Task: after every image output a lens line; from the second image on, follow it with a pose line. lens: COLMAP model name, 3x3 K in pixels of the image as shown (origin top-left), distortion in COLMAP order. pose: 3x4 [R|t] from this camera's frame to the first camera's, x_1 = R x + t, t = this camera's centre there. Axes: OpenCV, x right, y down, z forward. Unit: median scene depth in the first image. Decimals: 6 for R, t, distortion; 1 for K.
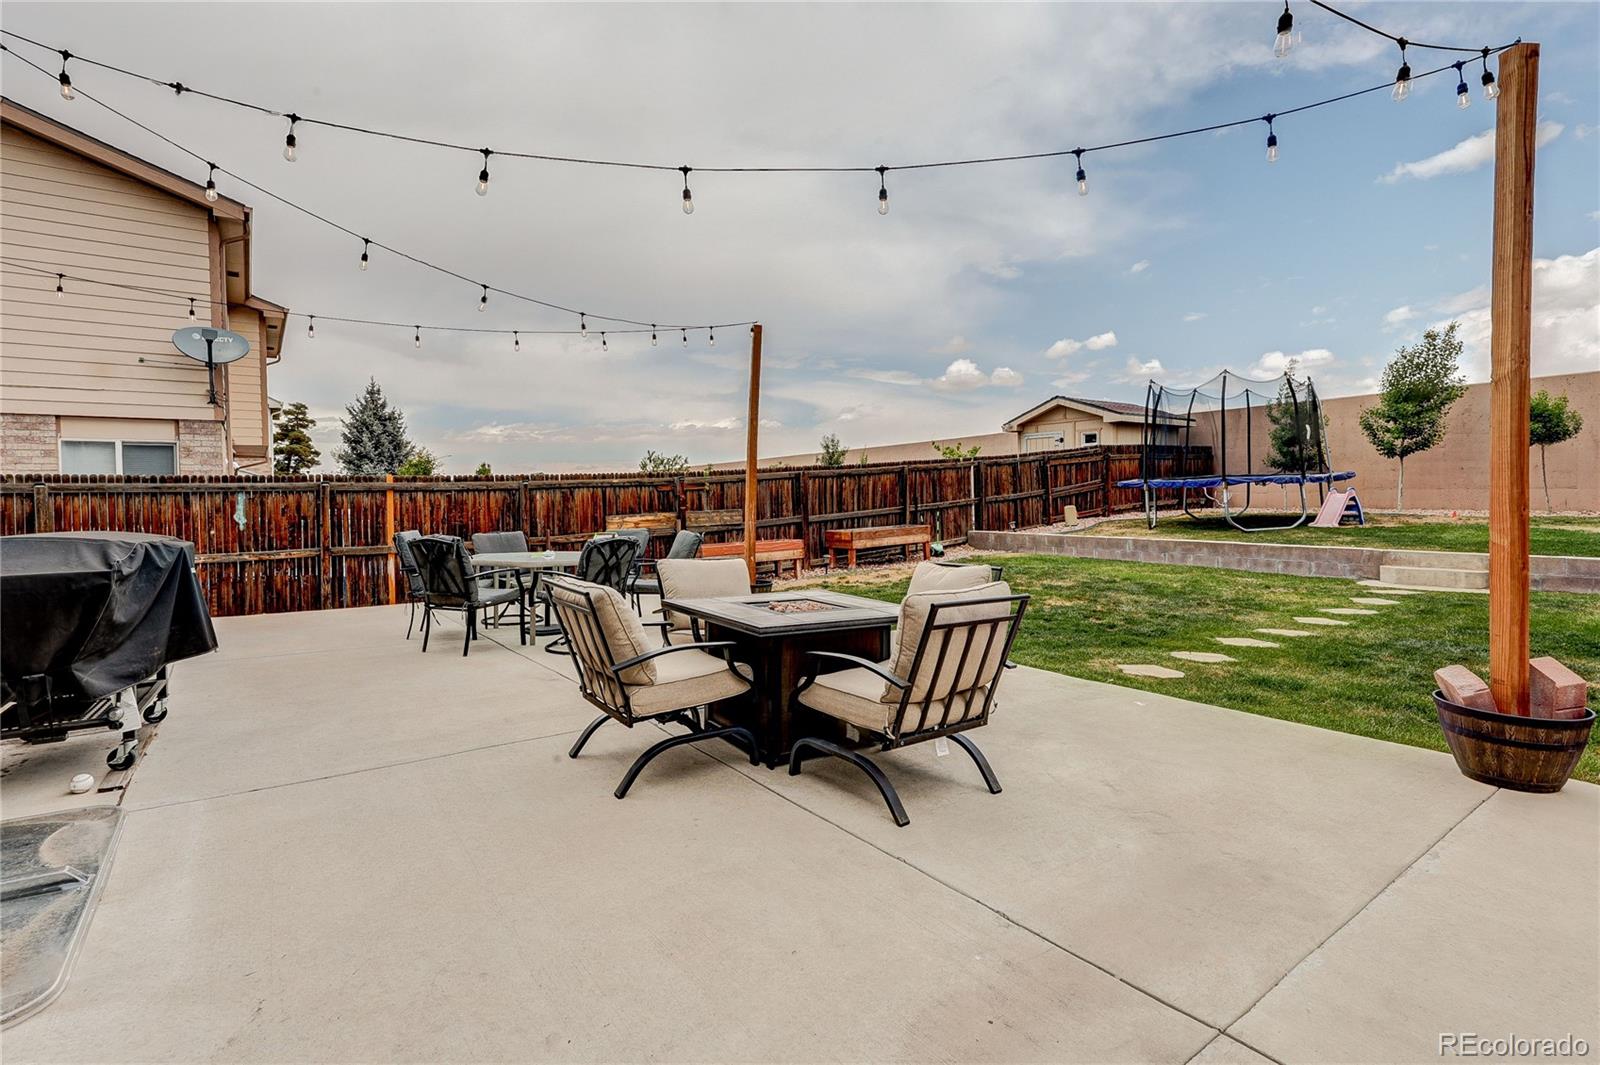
lens RADIAL K [[761.6, 0, 786.4], [0, 761.6, 526.1], [0, 0, 1]] dist [-0.006583, -0.000023]
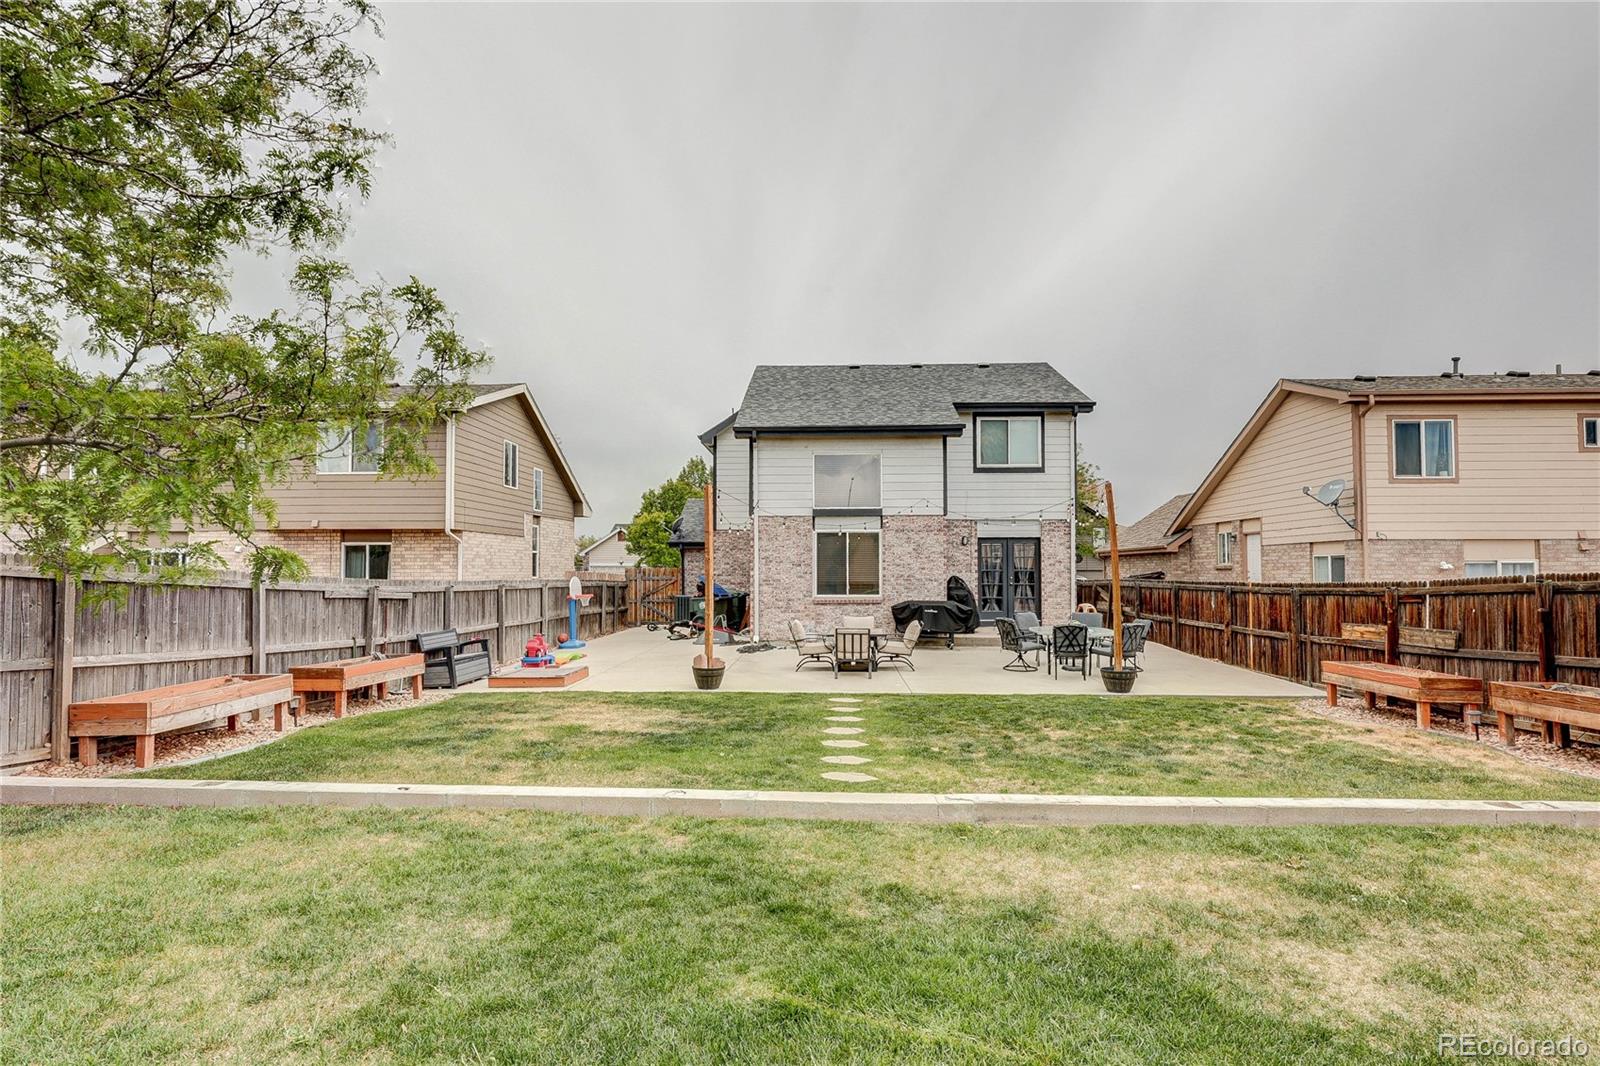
lens RADIAL K [[761.6, 0, 804.8], [0, 761.6, 544.5], [0, 0, 1]] dist [-0.006583, -0.000023]
pose [[-0.619251, -0.015339, -0.785043, 0.806849], [-0.025085, 0.999685, 0.000255, -0.079571], [0.784792, 0.019851, -0.619441, 0.823372]]
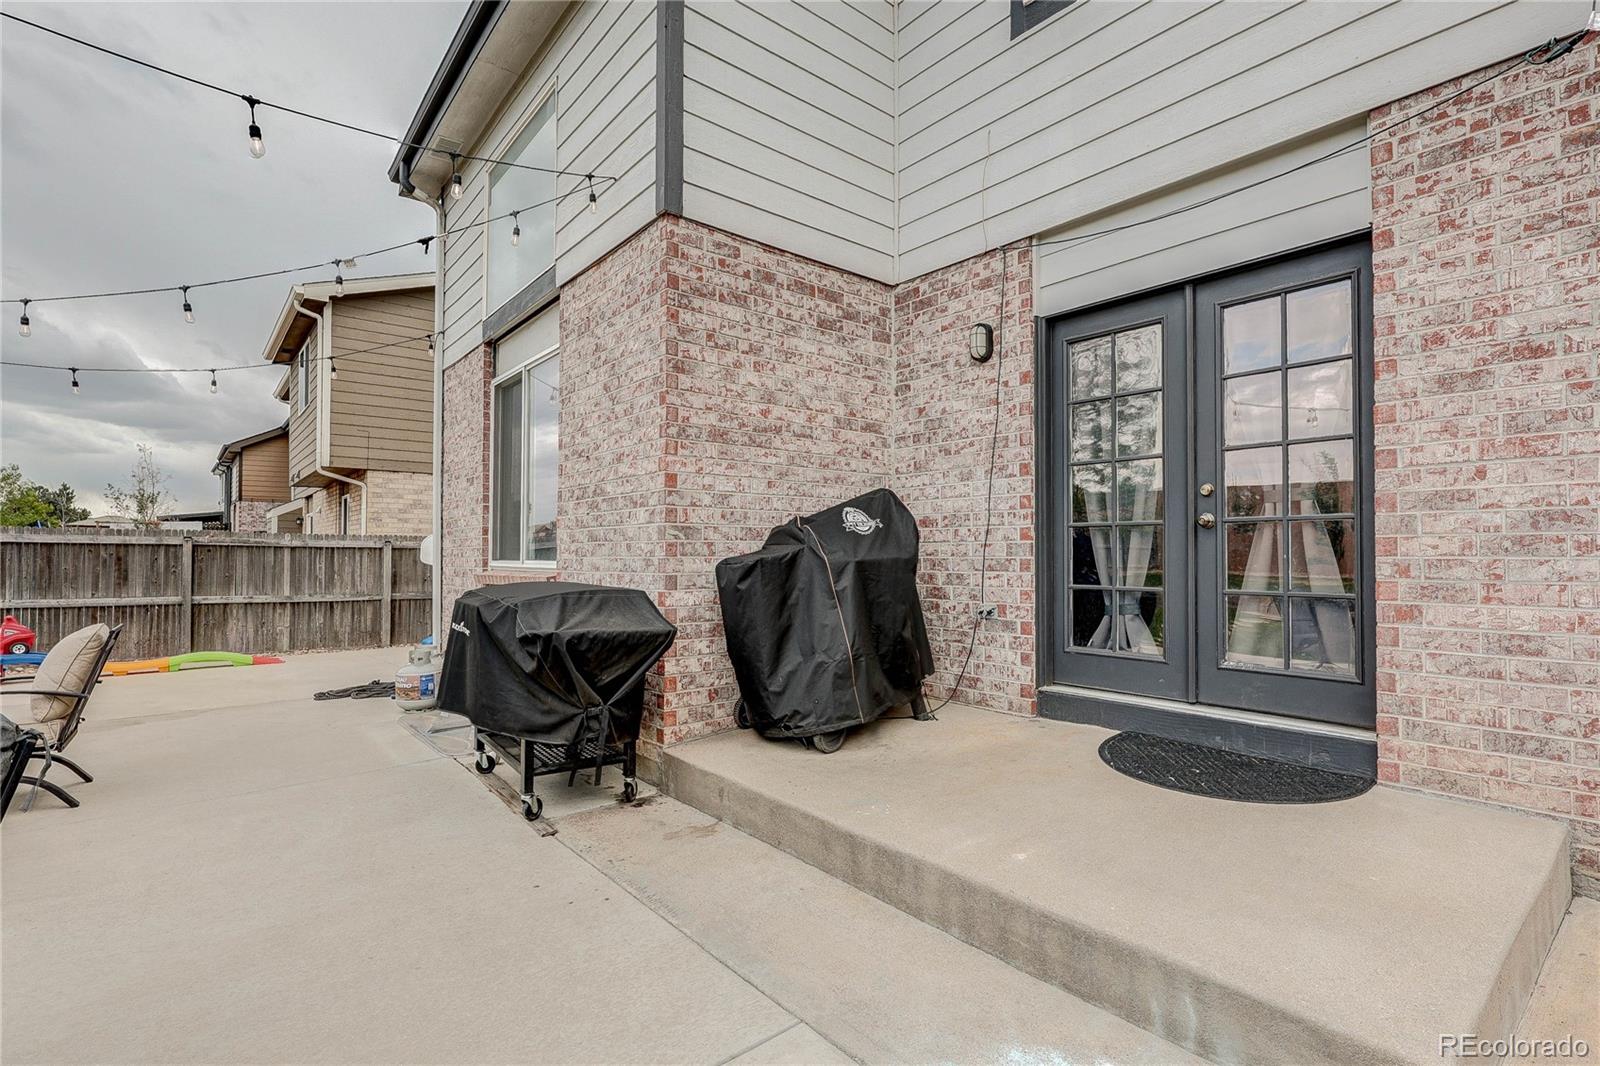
lens RADIAL K [[761.6, 0, 797.5], [0, 761.6, 543.9], [0, 0, 1]] dist [-0.006583, -0.000023]
pose [[-0.998249, 0.010581, -0.058200, -0.319507], [0.008911, 0.999543, 0.028878, -0.019405], [0.058479, 0.028309, -0.997887, 0.527774]]
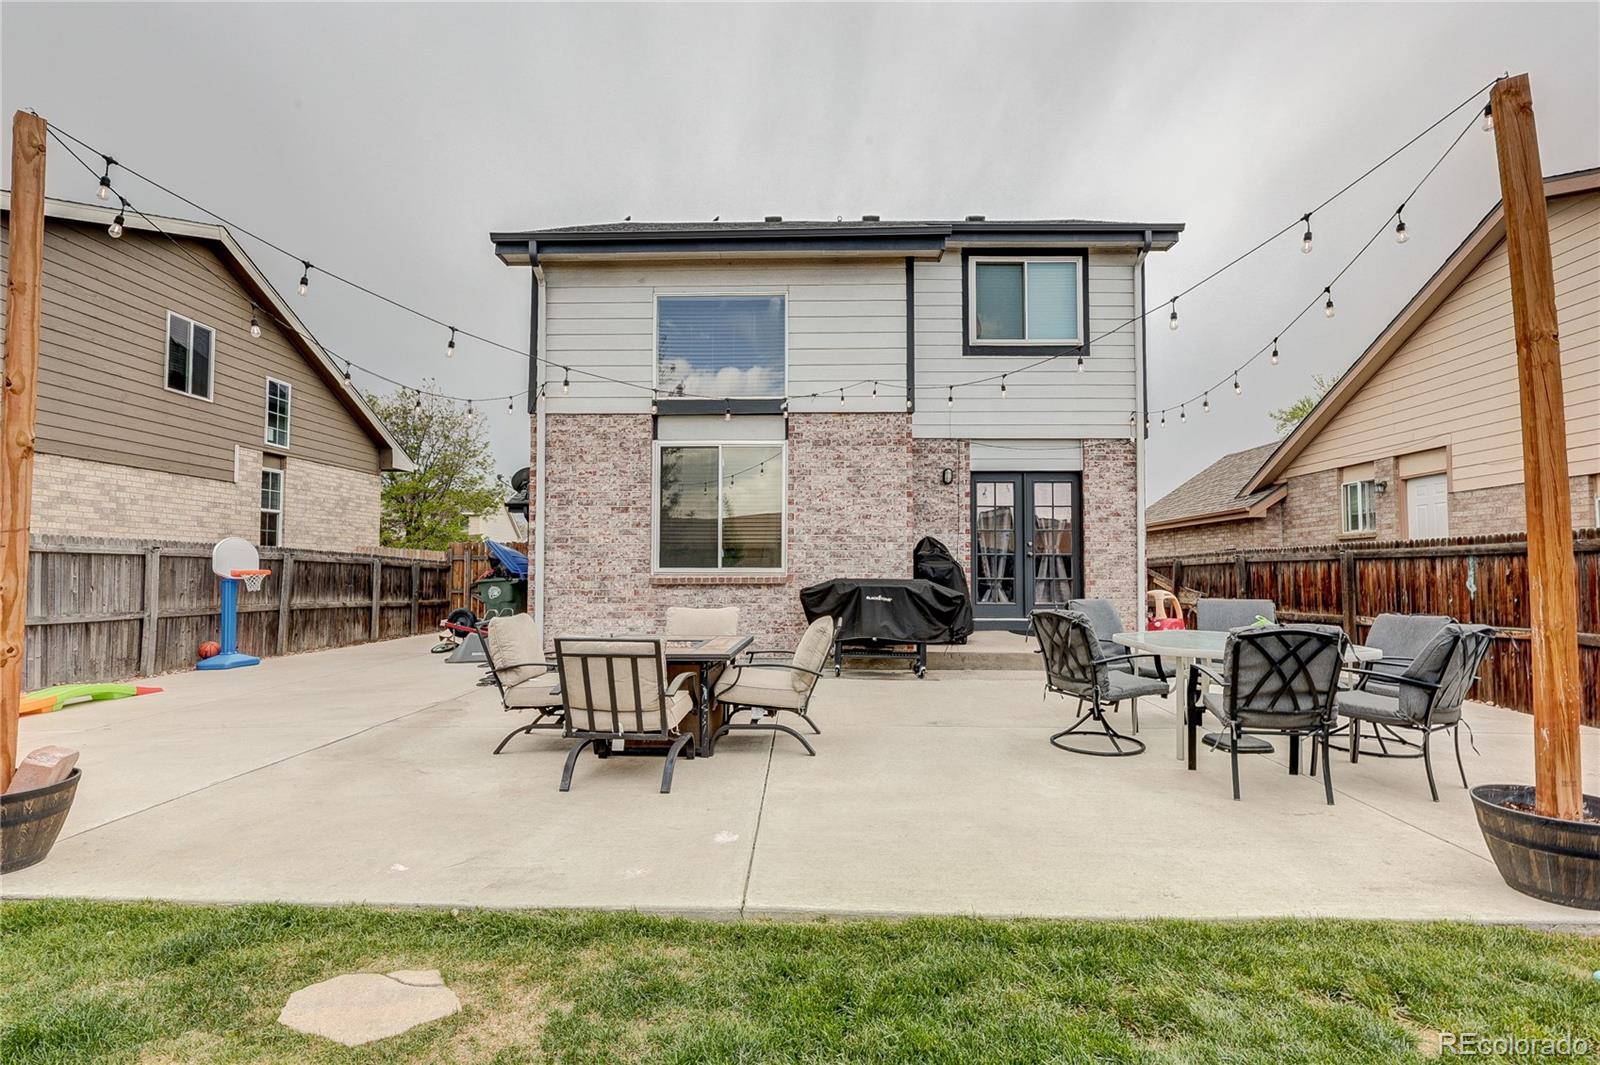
lens RADIAL K [[761.6, 0, 802.5], [0, 761.6, 535.4], [0, 0, 1]] dist [-0.006583, -0.000023]
pose [[-0.599949, -0.029634, -0.799489, 0.261280], [-0.029208, 0.999459, -0.015128, -0.019638], [0.799505, 0.014275, -0.600490, 0.549904]]
